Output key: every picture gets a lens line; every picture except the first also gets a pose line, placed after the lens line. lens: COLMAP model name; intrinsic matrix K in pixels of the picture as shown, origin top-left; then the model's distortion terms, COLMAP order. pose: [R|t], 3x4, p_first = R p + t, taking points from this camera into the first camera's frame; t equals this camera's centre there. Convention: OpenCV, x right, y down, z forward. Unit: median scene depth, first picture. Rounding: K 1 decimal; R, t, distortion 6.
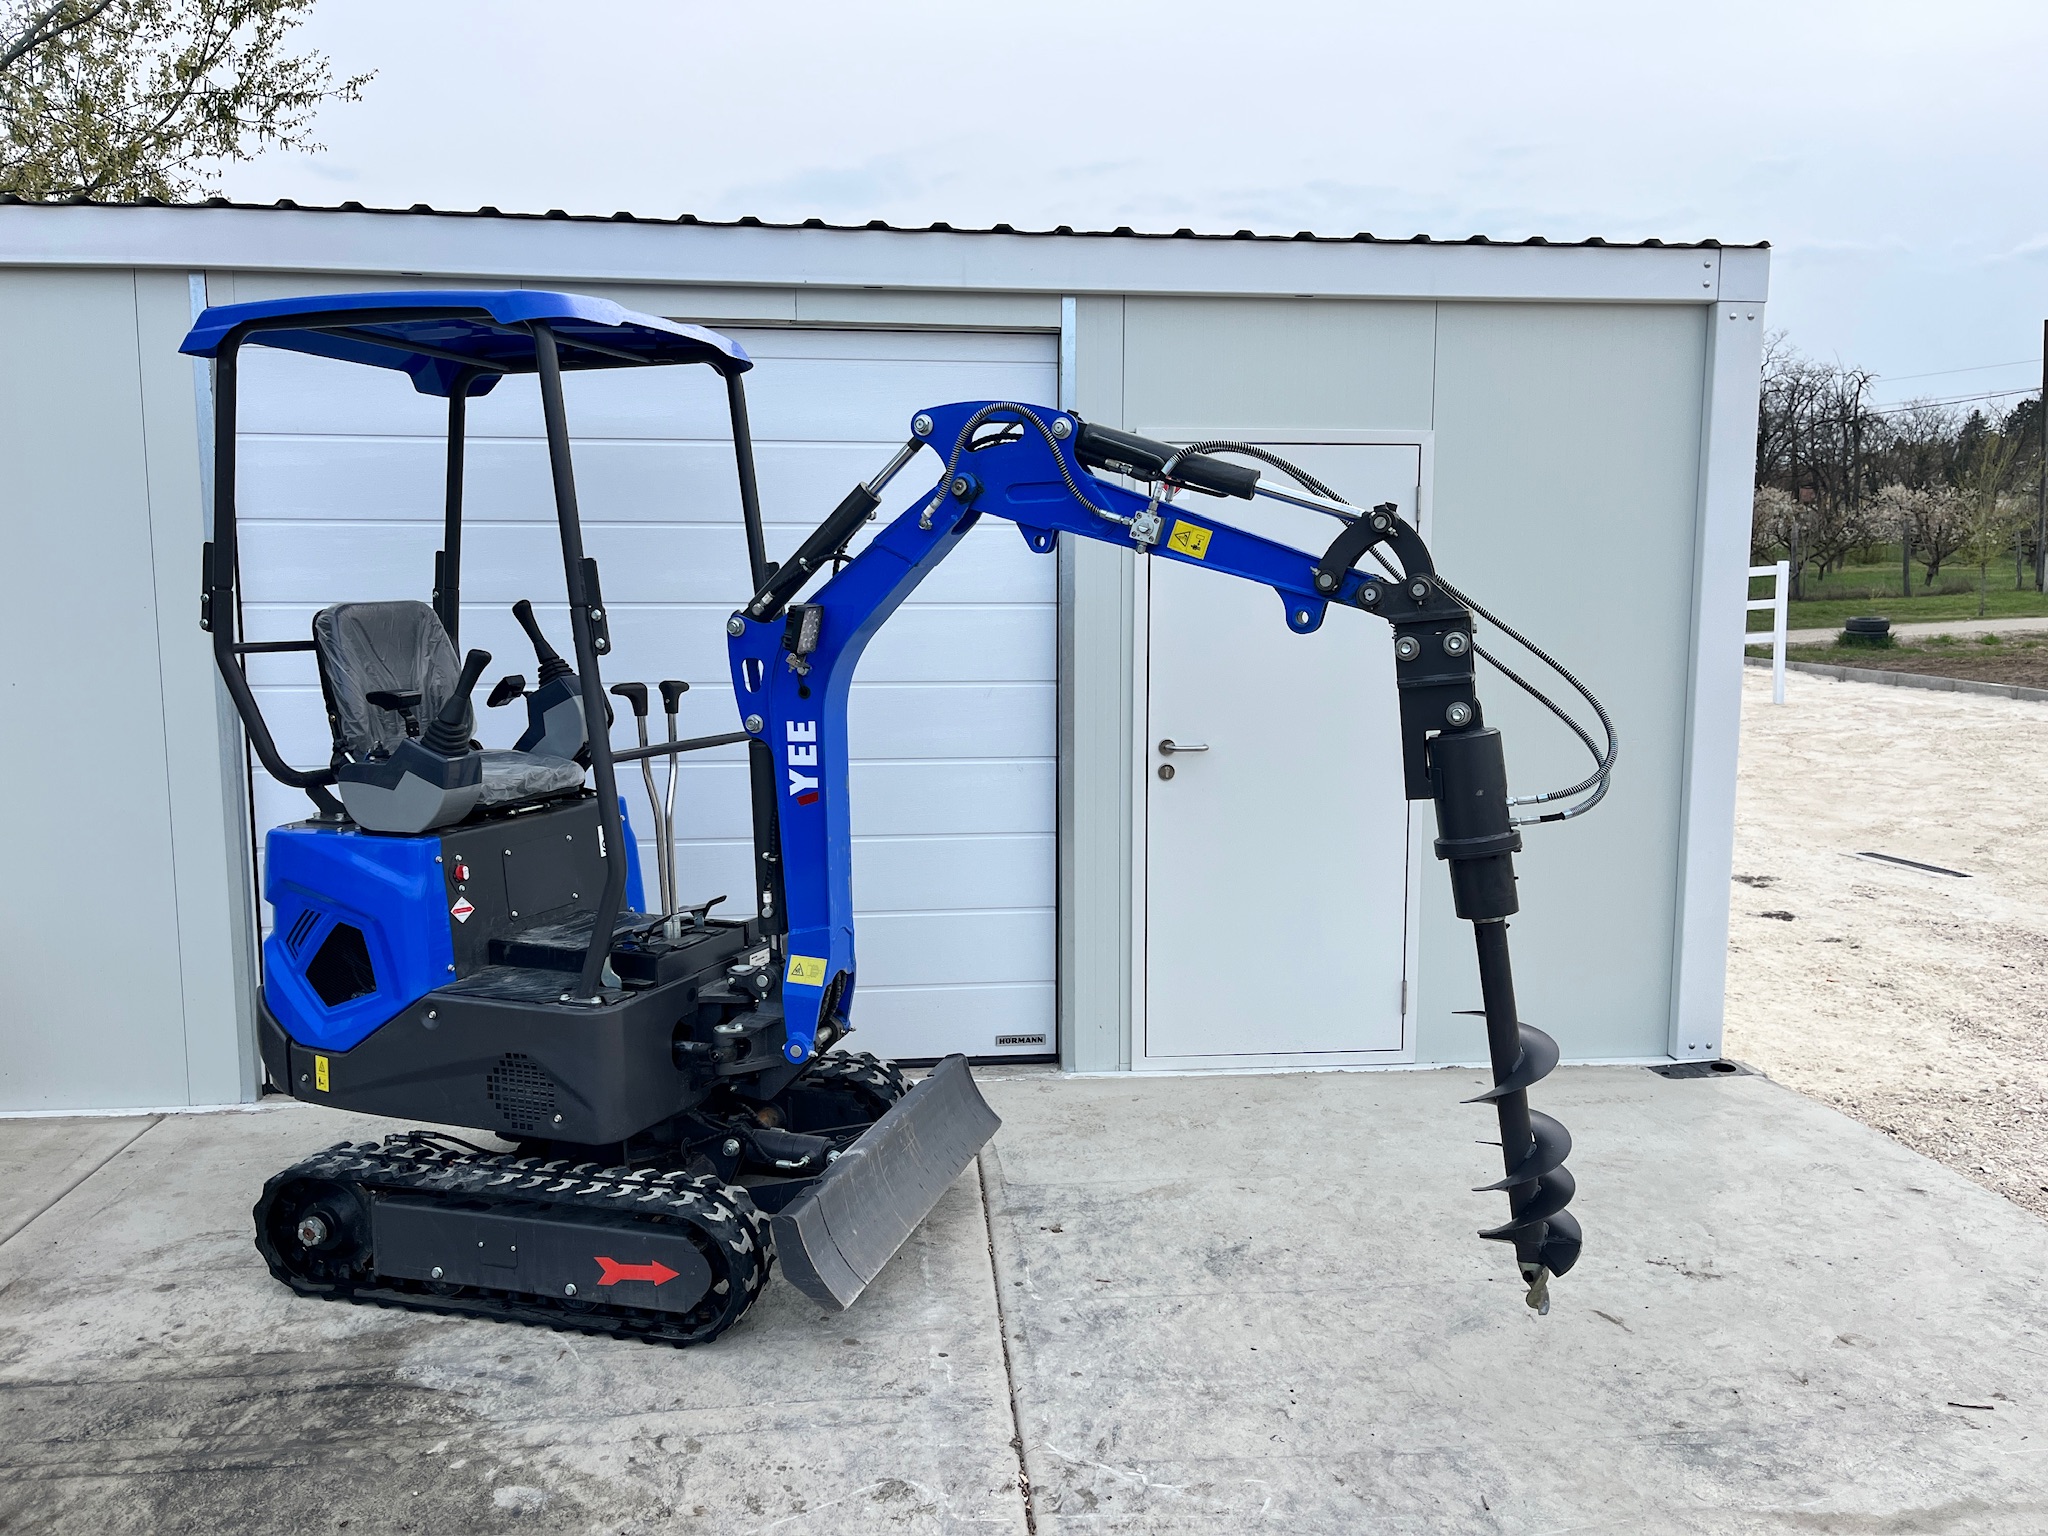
lens RADIAL K [[1619.6, 0, 1012.2], [0, 1619.6, 770.7], [0, 0, 1]] dist [0.060228, -0.075975]
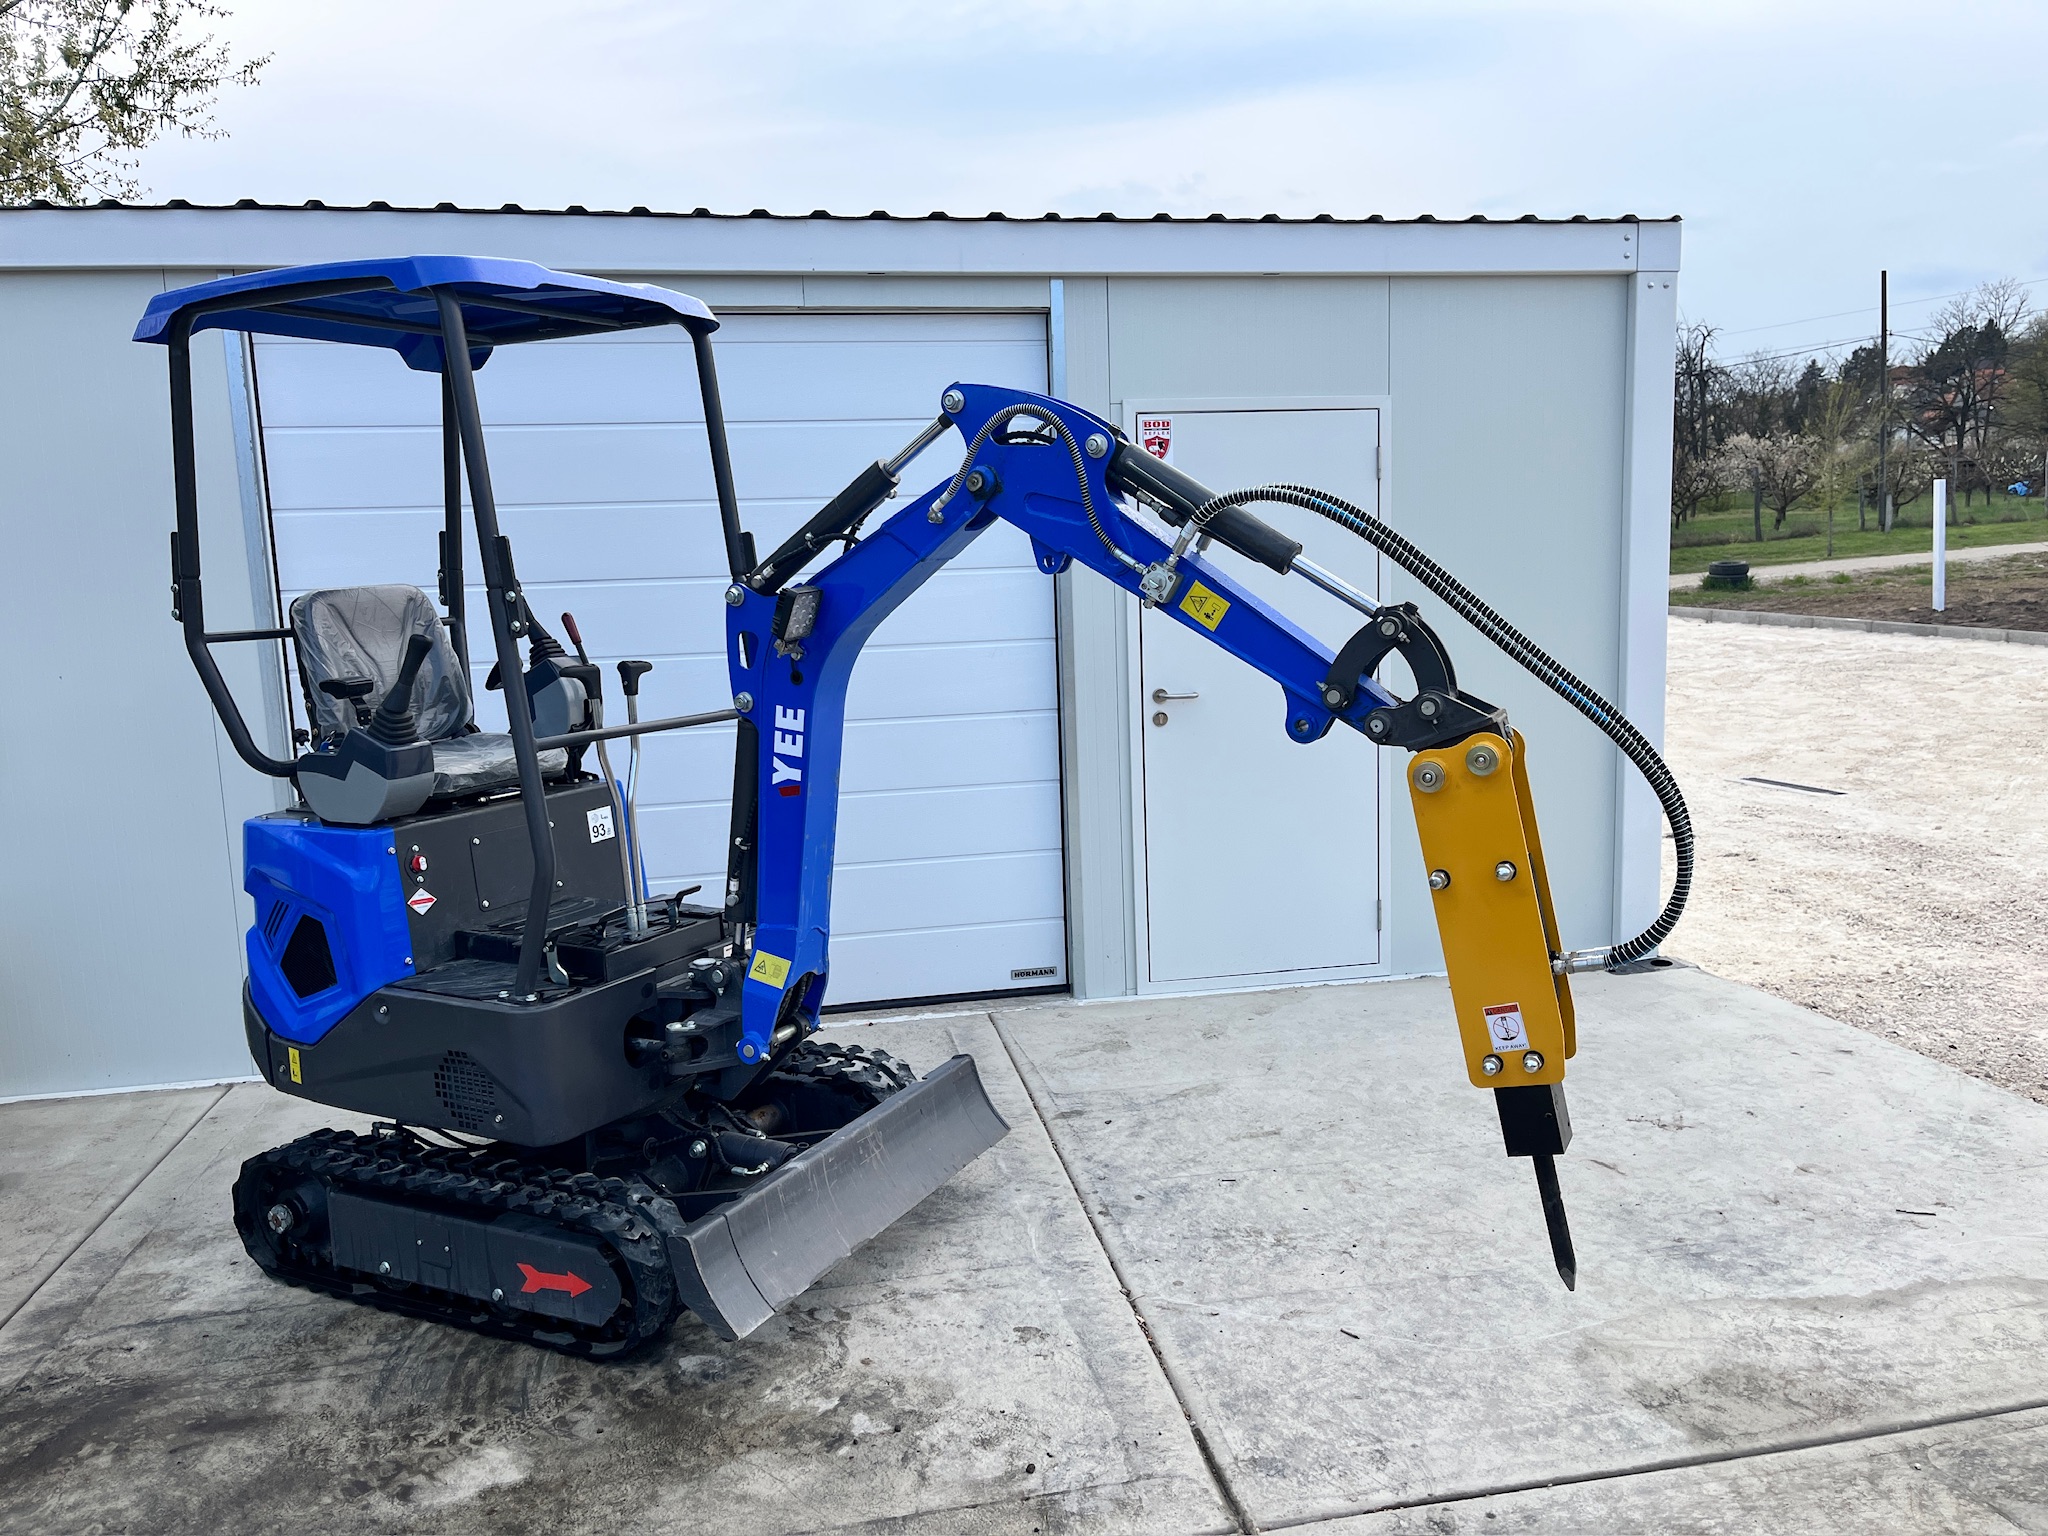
lens RADIAL K [[1619.6, 0, 1035.3], [0, 1619.6, 779.2], [0, 0, 1]] dist [0.060228, -0.075975]
pose [[0.995628, -0.045288, 0.081697, -0.077754], [0.043508, 0.998778, 0.023433, 0.012144], [-0.082658, -0.019776, 0.996382, -0.072531]]
